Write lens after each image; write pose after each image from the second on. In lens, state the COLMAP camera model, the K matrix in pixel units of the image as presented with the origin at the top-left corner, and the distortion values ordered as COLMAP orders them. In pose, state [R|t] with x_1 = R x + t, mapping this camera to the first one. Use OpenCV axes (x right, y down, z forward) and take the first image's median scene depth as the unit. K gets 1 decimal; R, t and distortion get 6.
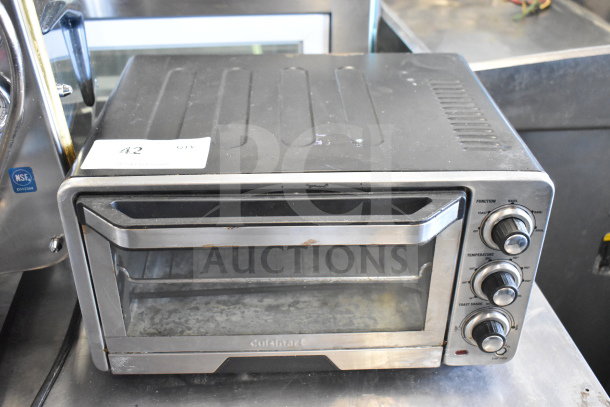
lens RADIAL K [[672.3, 0, 305.0], [0, 672.3, 203.5], [0, 0, 1]] dist [-0.062104, 0.023718]
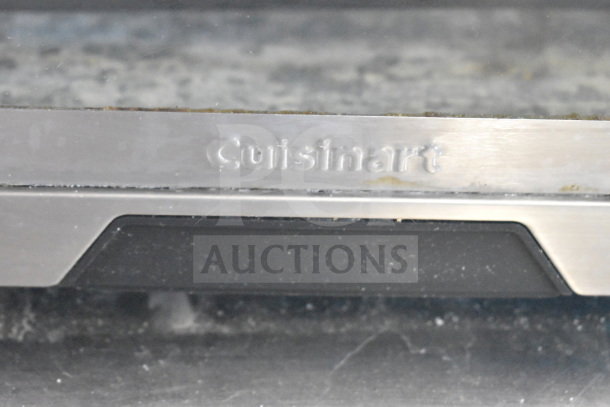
lens RADIAL K [[1382.3, 0, 305.0], [0, 1382.3, 203.5], [0, 0, 1]] dist [0.000710, -0.077027]
pose [[0.999395, 0.034655, -0.002852, -0.042915], [-0.034481, 0.998279, 0.047436, 0.183078], [0.004491, -0.047309, 0.998870, 0.466667]]
